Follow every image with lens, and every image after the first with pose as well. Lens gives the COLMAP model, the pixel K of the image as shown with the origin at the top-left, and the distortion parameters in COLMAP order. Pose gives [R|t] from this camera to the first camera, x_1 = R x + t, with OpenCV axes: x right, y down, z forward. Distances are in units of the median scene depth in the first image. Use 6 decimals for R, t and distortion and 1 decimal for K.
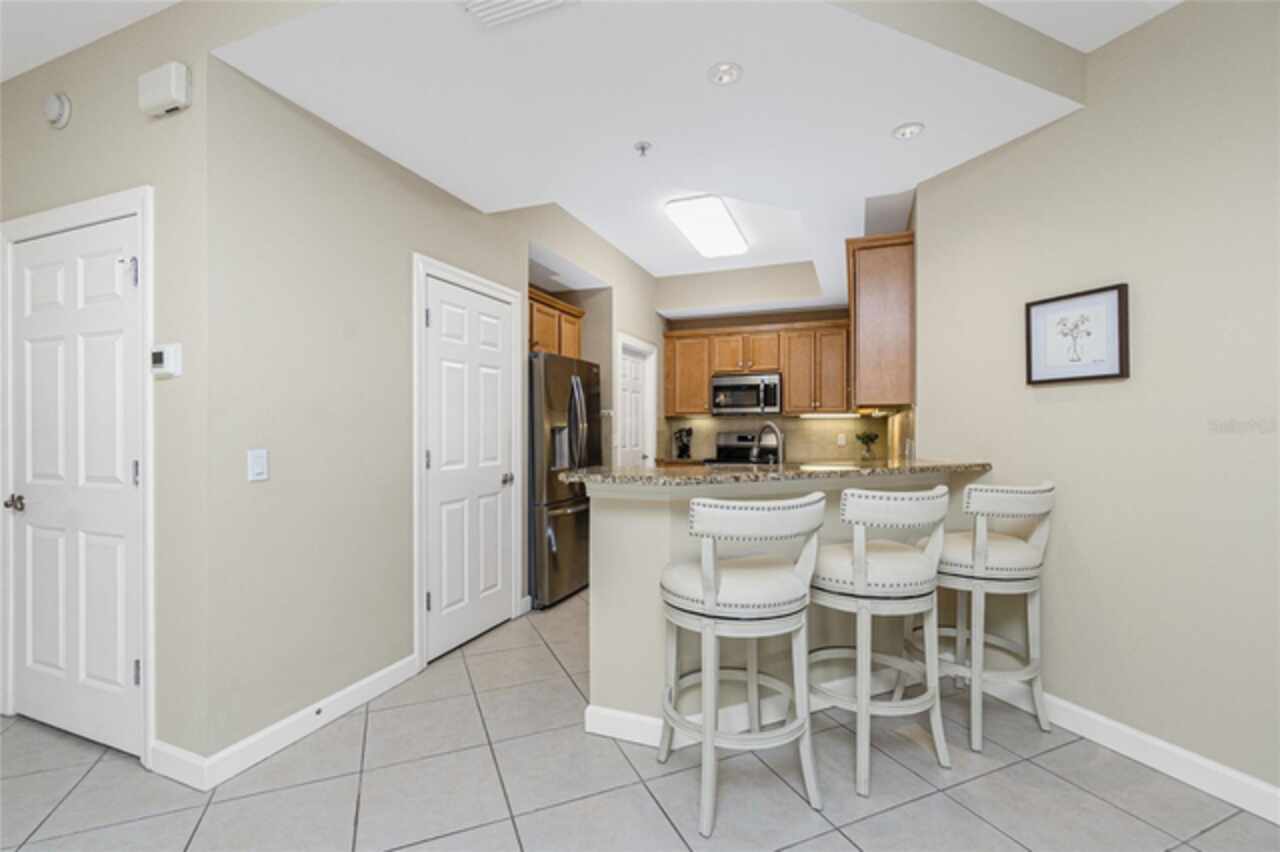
lens RADIAL K [[555.2, 0, 629.6], [0, 555.2, 428.1], [0, 0, 1]] dist [-0.004519, -0.000669]
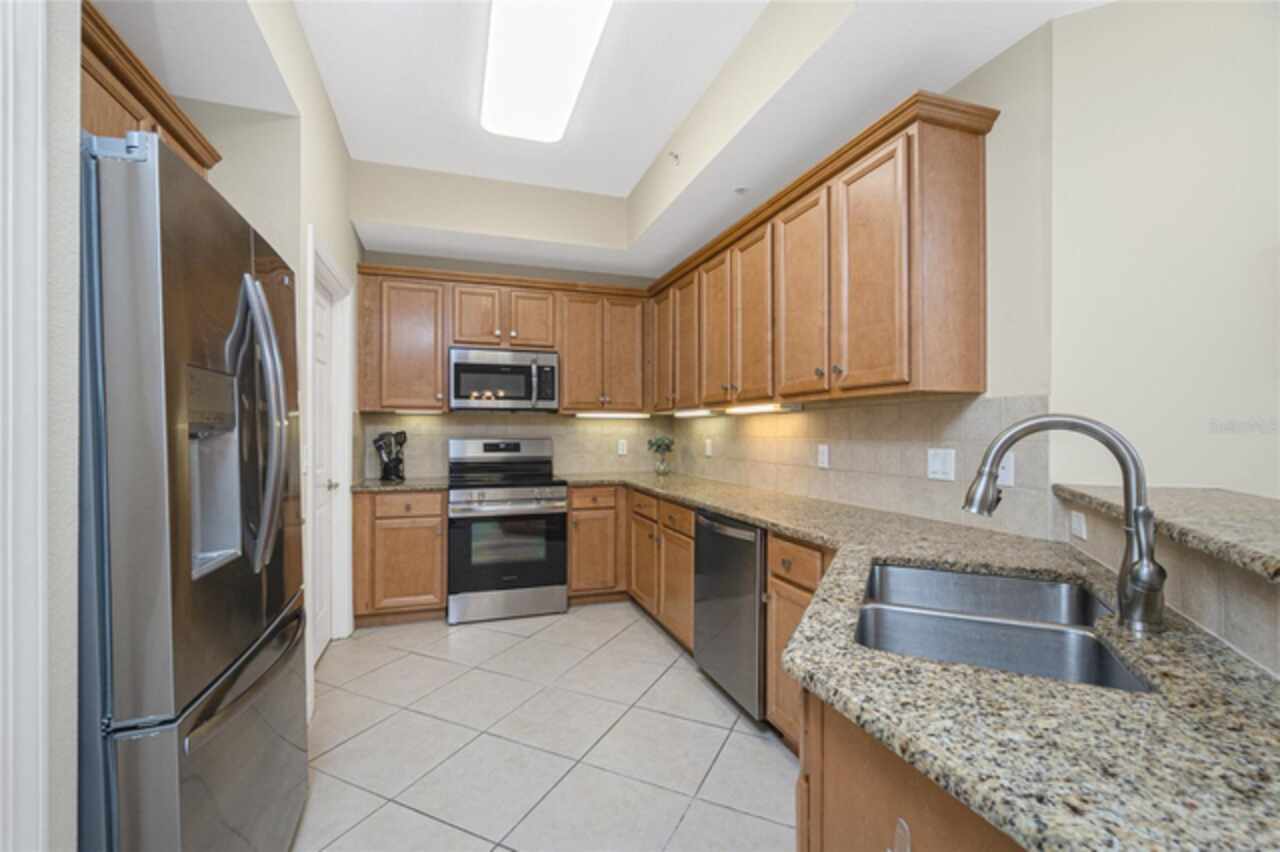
lens RADIAL K [[555.2, 0, 638.1], [0, 555.2, 430.1], [0, 0, 1]] dist [-0.004519, -0.000669]
pose [[0.763402, 0.003516, 0.645914, -0.095045], [-0.001232, 0.999991, -0.003988, 0.000381], [-0.645922, 0.002249, 0.763400, 0.416353]]
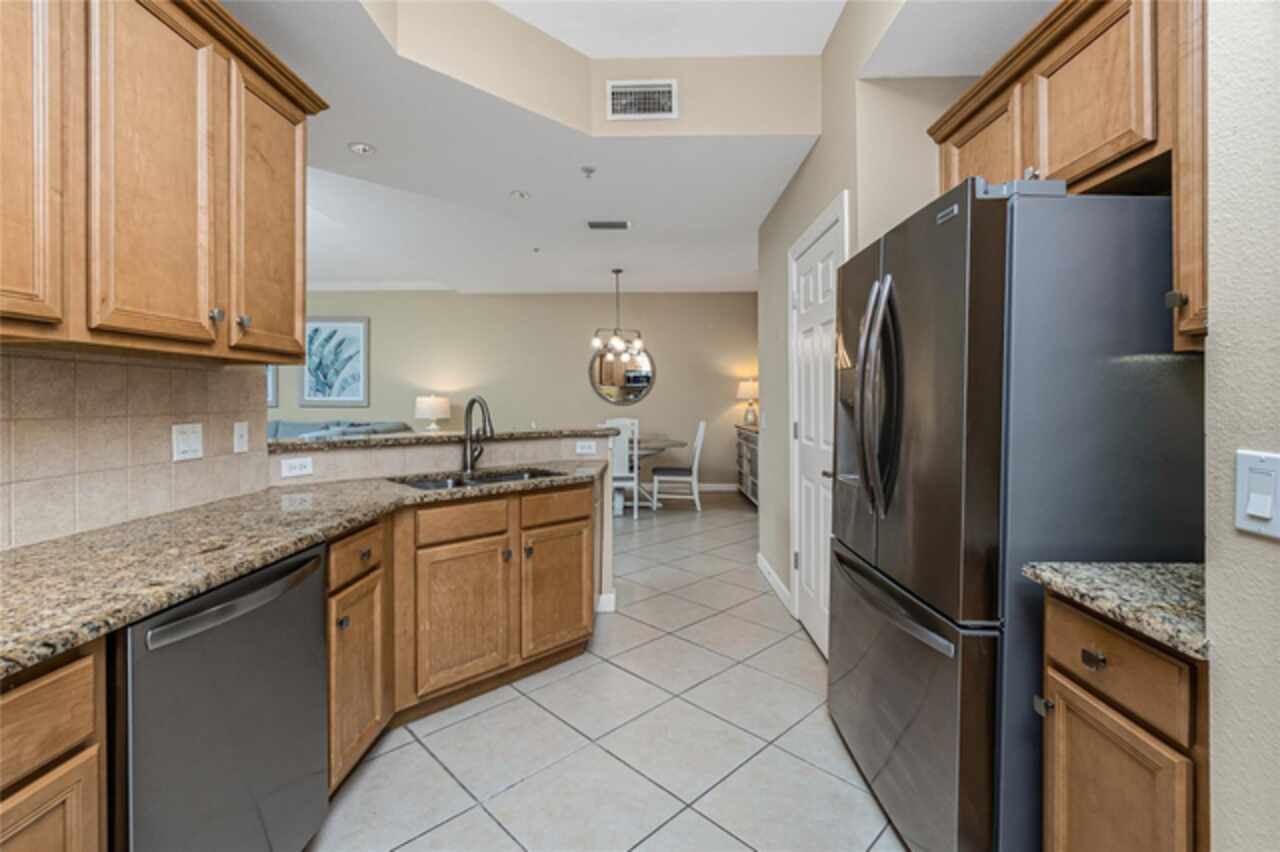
lens RADIAL K [[555.2, 0, 631.9], [0, 555.2, 400.4], [0, 0, 1]] dist [-0.004519, -0.000669]
pose [[-0.941419, 0.004456, -0.337210, 0.131036], [0.003923, 0.999990, 0.002261, -0.001748], [0.337216, 0.000806, -0.941427, 0.886368]]
